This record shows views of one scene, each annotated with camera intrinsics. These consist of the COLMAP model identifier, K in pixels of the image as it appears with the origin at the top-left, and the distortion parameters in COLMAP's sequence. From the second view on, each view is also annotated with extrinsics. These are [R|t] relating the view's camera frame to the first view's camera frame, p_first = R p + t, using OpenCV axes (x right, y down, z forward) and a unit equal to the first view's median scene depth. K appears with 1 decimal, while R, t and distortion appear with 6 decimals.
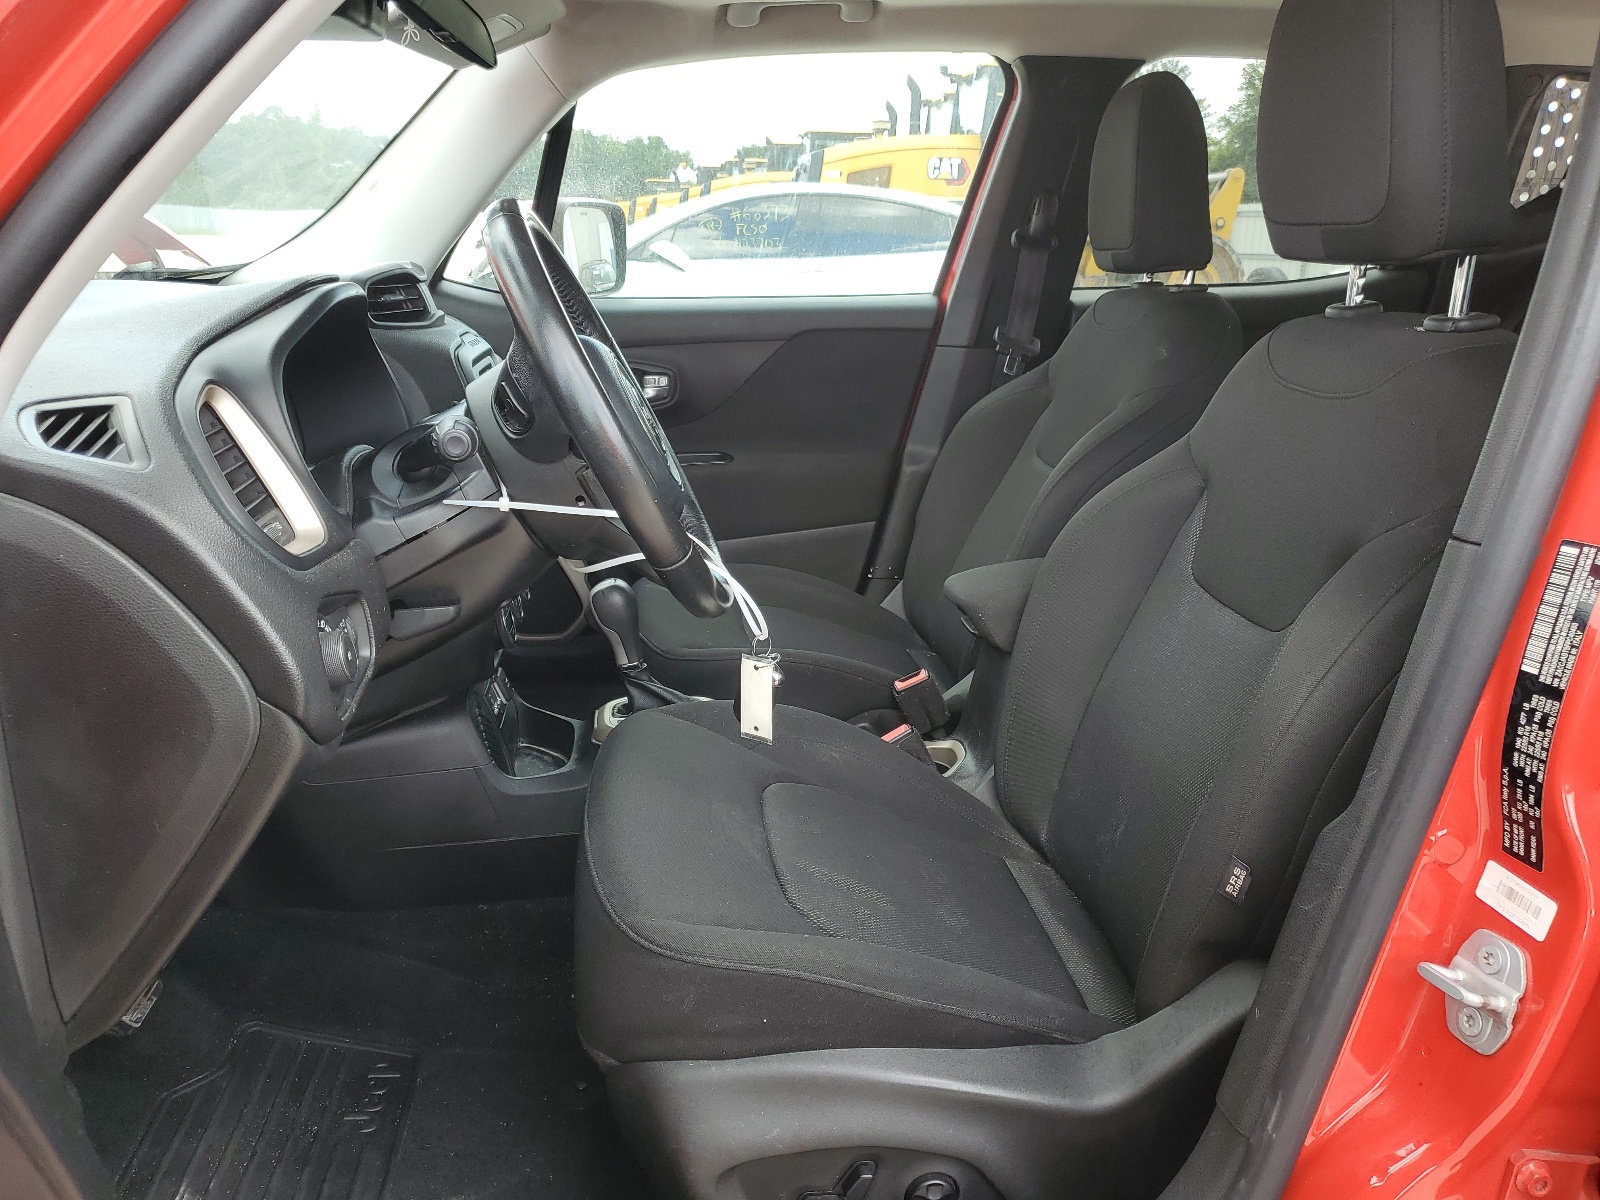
lens RADIAL K [[1214.3, 0, 799.5], [0, 1214.3, 599.8], [0, 0, 1]] dist [0.009007, -0.001904]
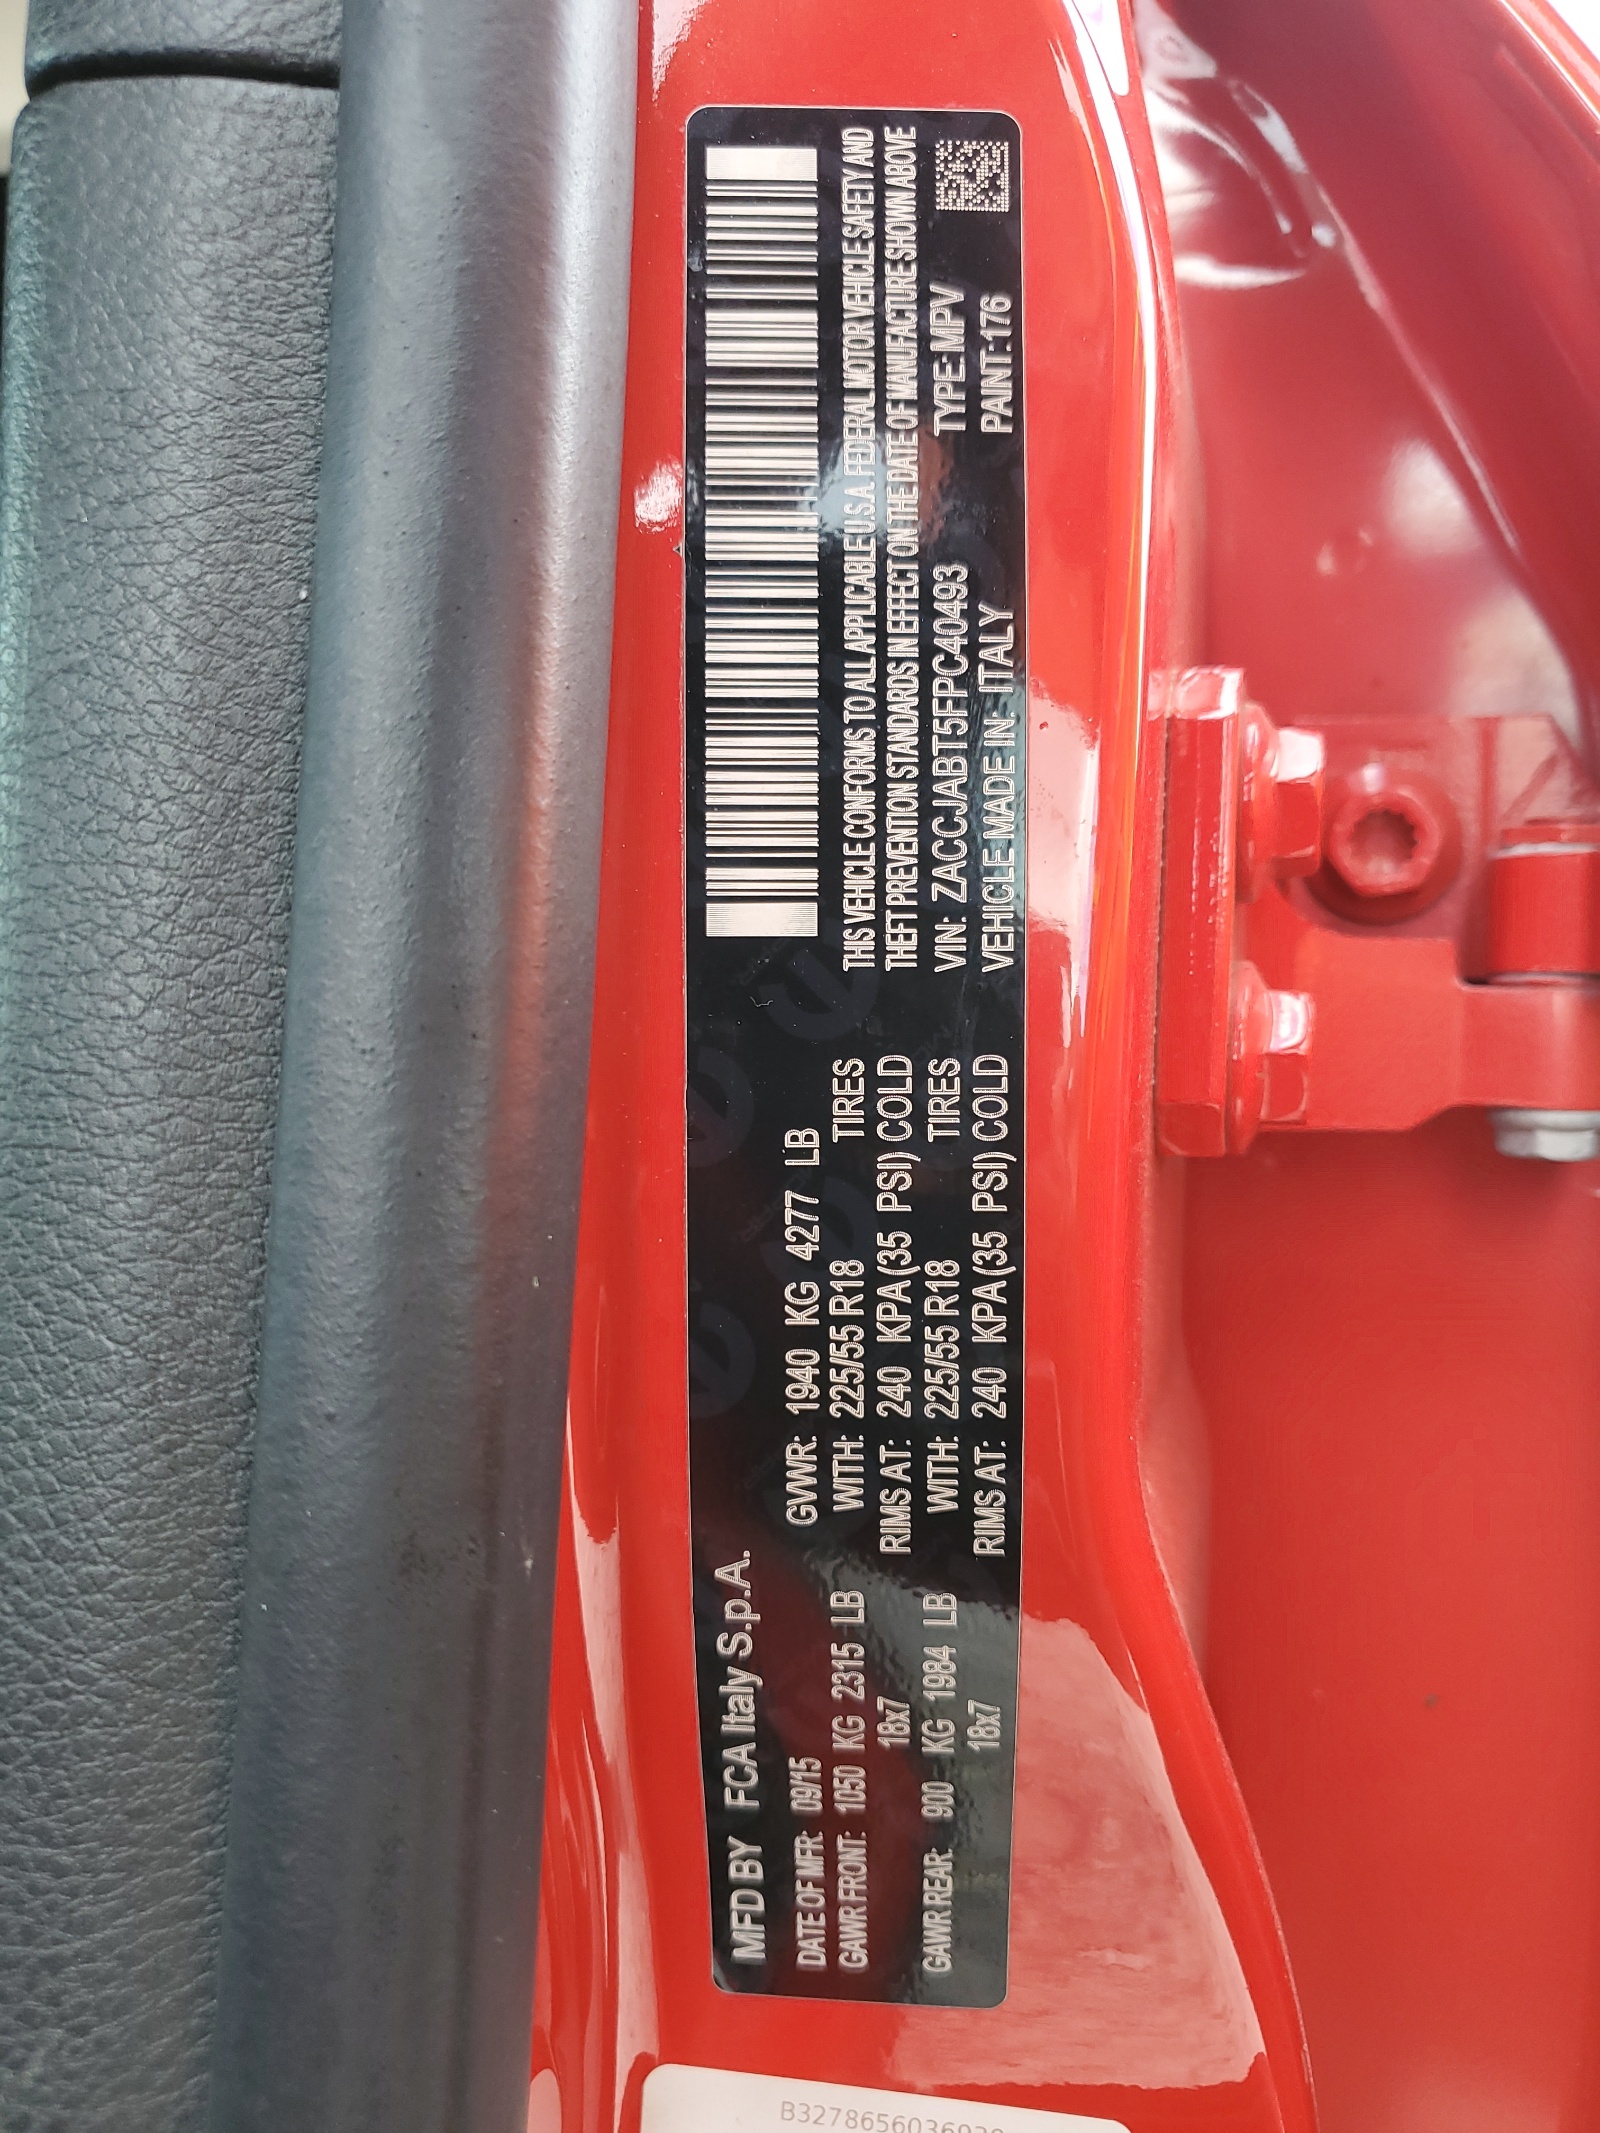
lens RADIAL K [[1618.8, 0, 799.4], [0, 1618.8, 1066.1], [0, 0, 1]] dist [0.009007, -0.001904]
pose [[0.313127, -0.166004, 0.935090, 0.401760], [0.246848, 0.964991, 0.088652, 0.058597], [-0.917070, 0.203066, 0.343143, 0.932491]]
